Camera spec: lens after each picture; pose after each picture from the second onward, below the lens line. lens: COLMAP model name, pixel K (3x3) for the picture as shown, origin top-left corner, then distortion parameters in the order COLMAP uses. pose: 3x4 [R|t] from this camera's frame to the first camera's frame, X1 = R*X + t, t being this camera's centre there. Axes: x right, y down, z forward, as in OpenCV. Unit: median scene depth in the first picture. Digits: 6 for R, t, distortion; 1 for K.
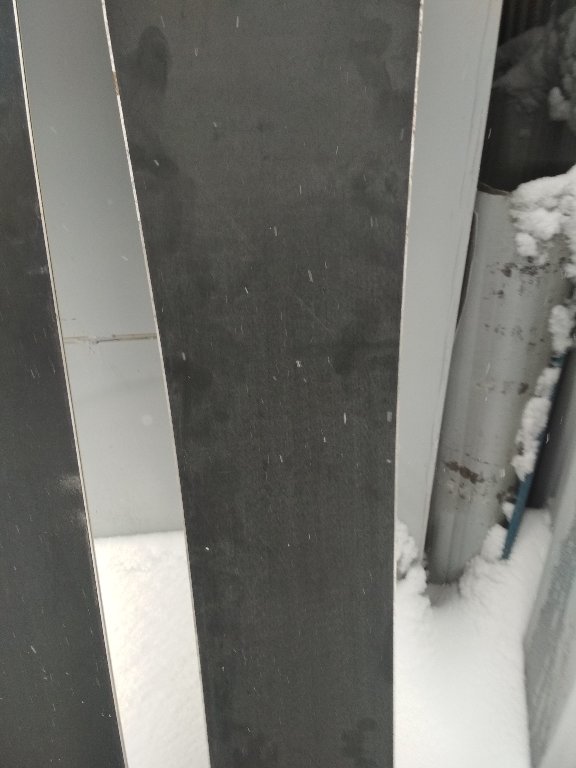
lens RADIAL K [[690.8, 0, 294.5], [0, 690.8, 380.0], [0, 0, 1]] dist [0.021172, -0.100751]
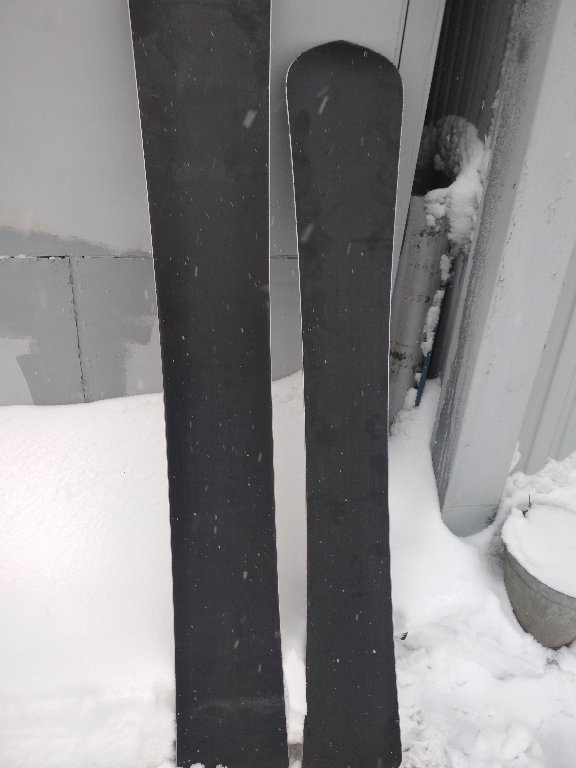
lens RADIAL K [[690.8, 0, 286.4], [0, 690.8, 381.8], [0, 0, 1]] dist [0.021172, -0.100751]
pose [[0.980052, 0.007884, 0.198584, -0.472003], [0.016132, 0.992760, -0.119026, 0.493034], [-0.198085, 0.119855, 0.972829, -0.843721]]
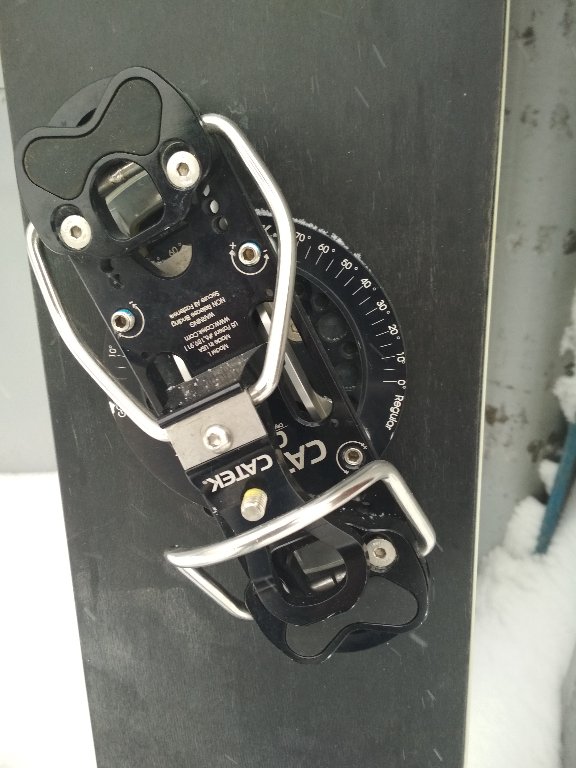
lens RADIAL K [[690.8, 0, 287.0], [0, 690.8, 389.0], [0, 0, 1]] dist [0.021172, -0.100751]
pose [[0.992103, 0.042591, -0.117971, 0.176378], [-0.043809, 0.999010, -0.007750, 0.153257], [0.117524, 0.012857, 0.992987, 0.428647]]
